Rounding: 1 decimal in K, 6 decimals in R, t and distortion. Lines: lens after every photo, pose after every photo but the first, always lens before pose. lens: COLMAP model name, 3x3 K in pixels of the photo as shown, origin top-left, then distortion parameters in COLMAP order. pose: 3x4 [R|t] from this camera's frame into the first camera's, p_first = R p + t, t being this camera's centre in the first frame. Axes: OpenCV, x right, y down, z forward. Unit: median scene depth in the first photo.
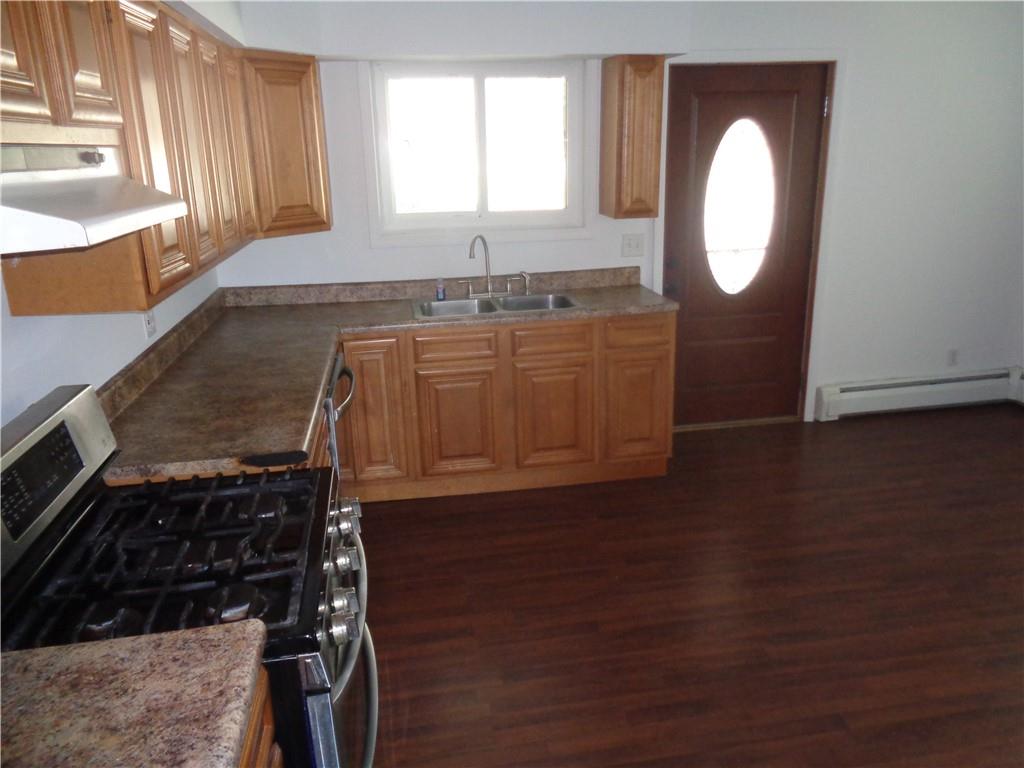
lens RADIAL K [[772.7, 0, 515.5], [0, 772.7, 383.4], [0, 0, 1]] dist [-0.000022, 0.000476]
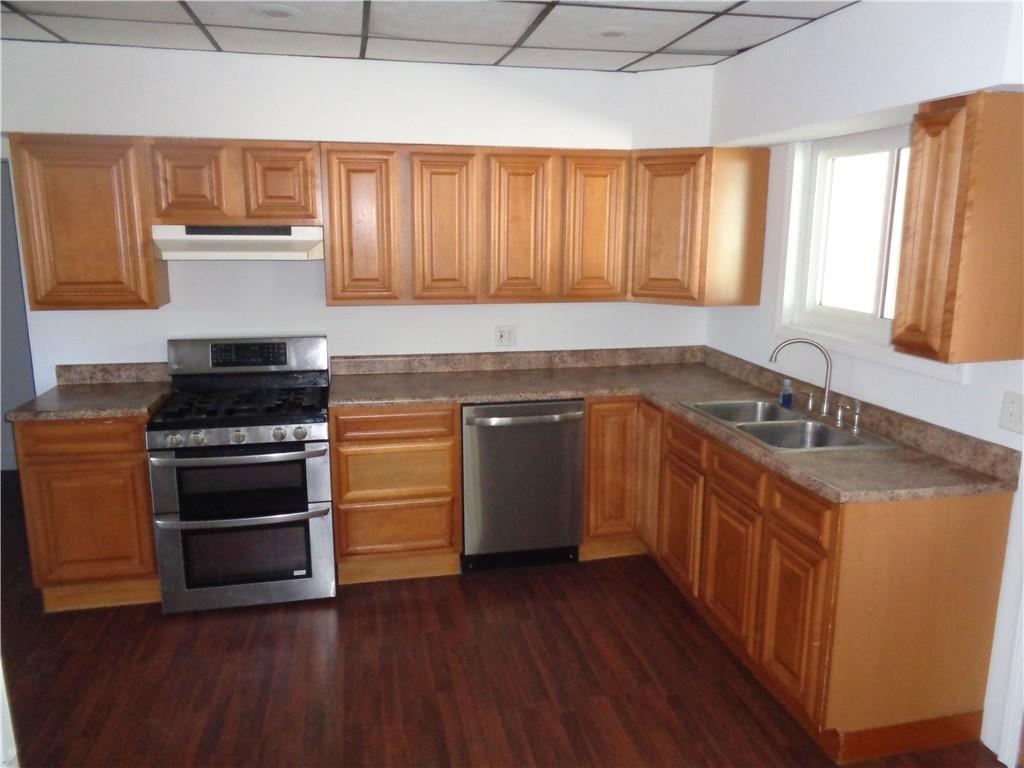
lens RADIAL K [[772.7, 0, 515.4], [0, 772.7, 384.6], [0, 0, 1]] dist [-0.000022, 0.000476]
pose [[0.038879, 0.217608, -0.975262, 0.819477], [-0.310653, 0.930268, 0.195184, -0.232056], [0.949728, 0.295379, 0.103768, 0.699309]]
